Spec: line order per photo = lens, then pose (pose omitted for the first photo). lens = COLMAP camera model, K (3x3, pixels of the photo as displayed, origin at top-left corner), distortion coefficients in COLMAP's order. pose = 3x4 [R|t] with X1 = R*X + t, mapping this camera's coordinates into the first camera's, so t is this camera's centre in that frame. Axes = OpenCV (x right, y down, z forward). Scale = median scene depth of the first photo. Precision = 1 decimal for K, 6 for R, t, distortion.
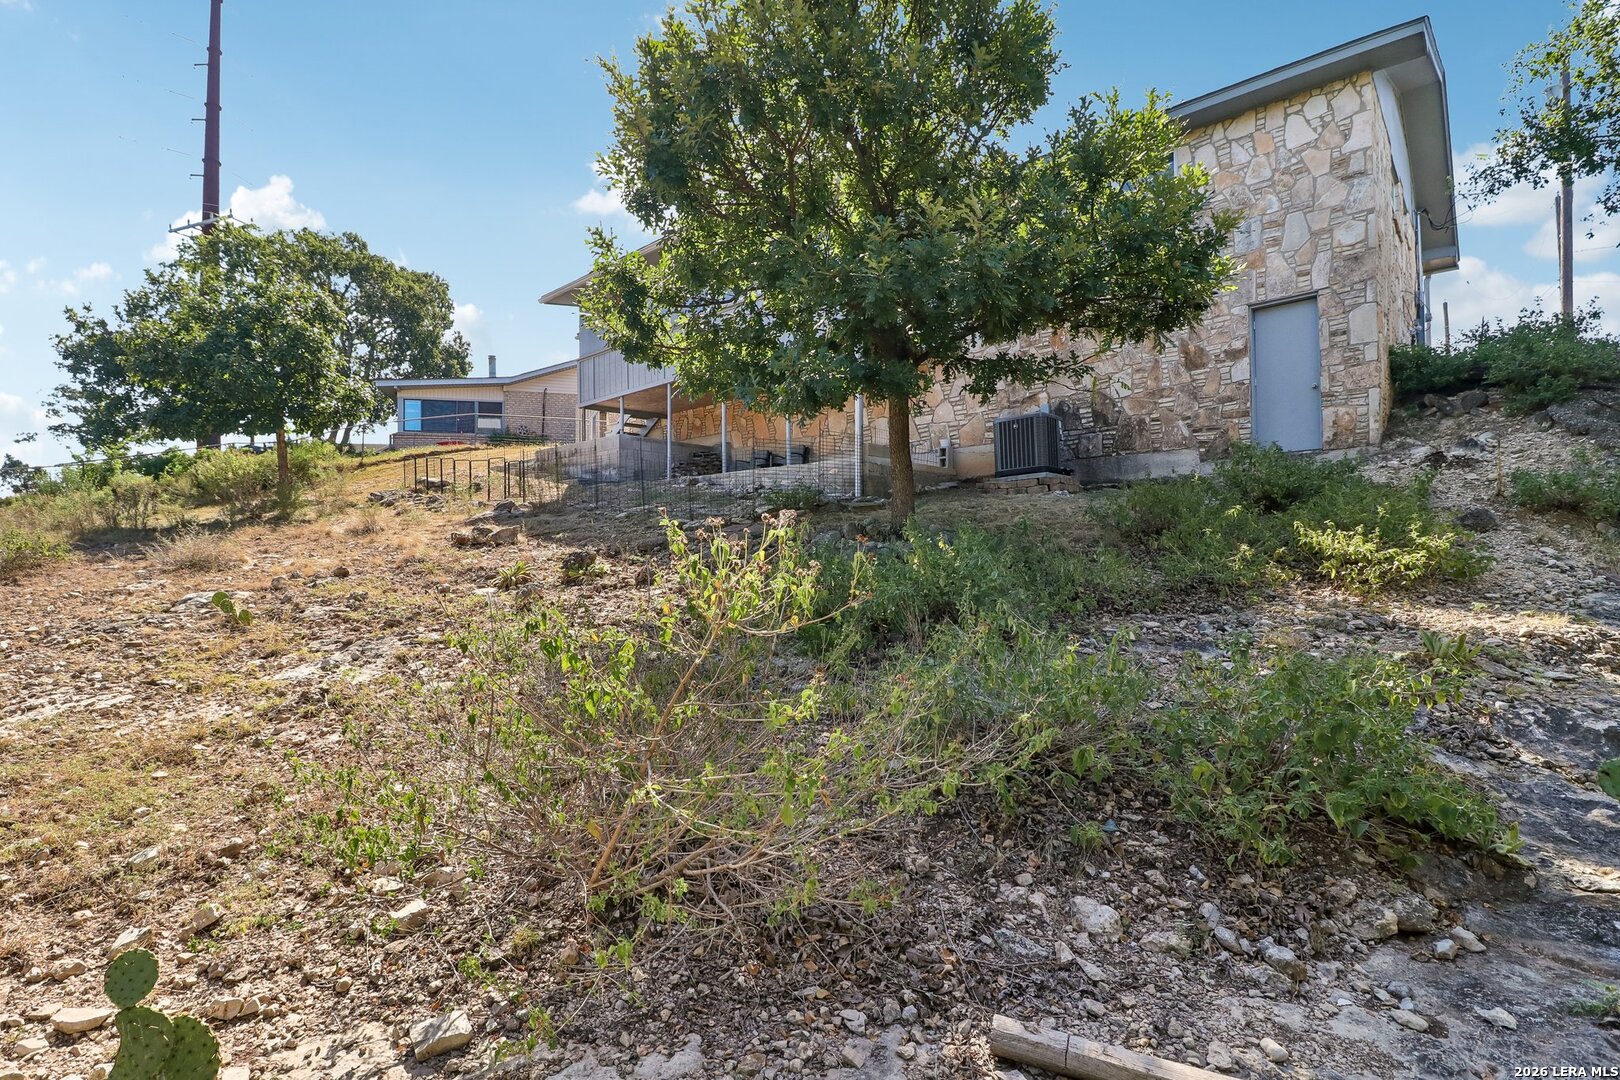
lens RADIAL K [[752.3, 0, 786.2], [0, 752.3, 529.0], [0, 0, 1]] dist [0.017485, -0.013775]
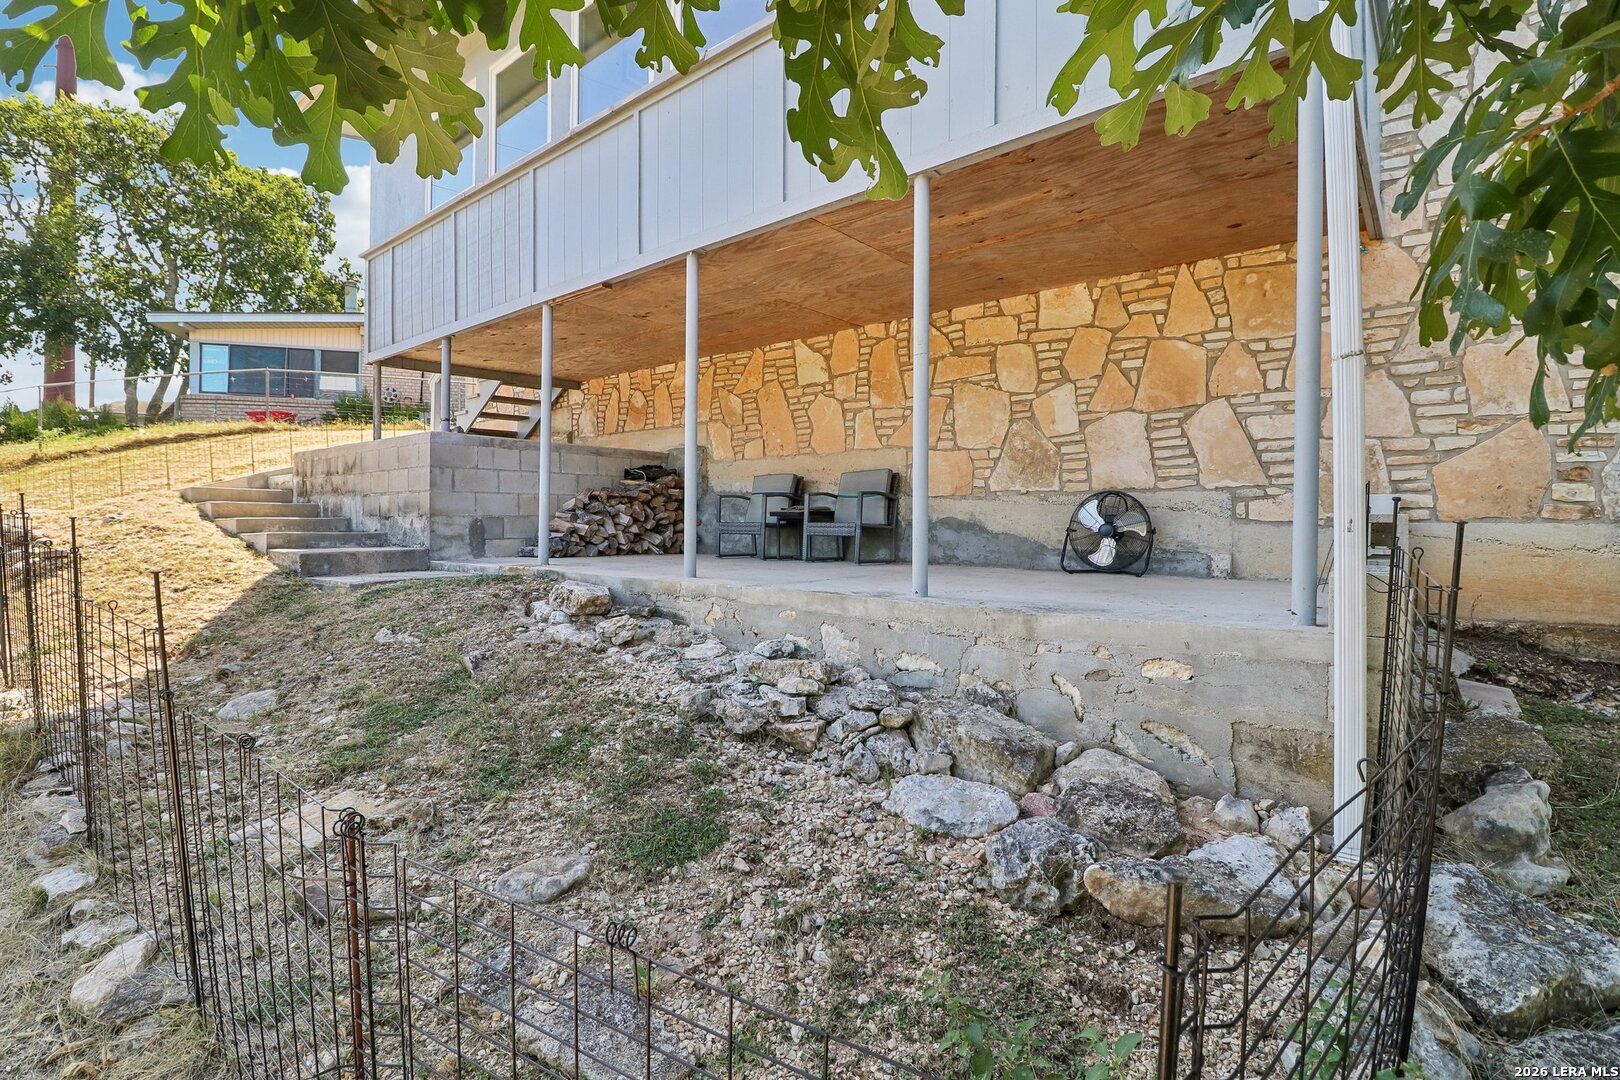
lens RADIAL K [[733.1, 0, 797.9], [0, 733.1, 511.6], [0, 0, 1]] dist [0.013738, -0.000618]
pose [[0.998594, 0.009787, 0.052089, -0.031368], [-0.011648, 0.999300, 0.035541, -0.070853], [-0.051705, -0.036098, 0.998010, 0.420541]]
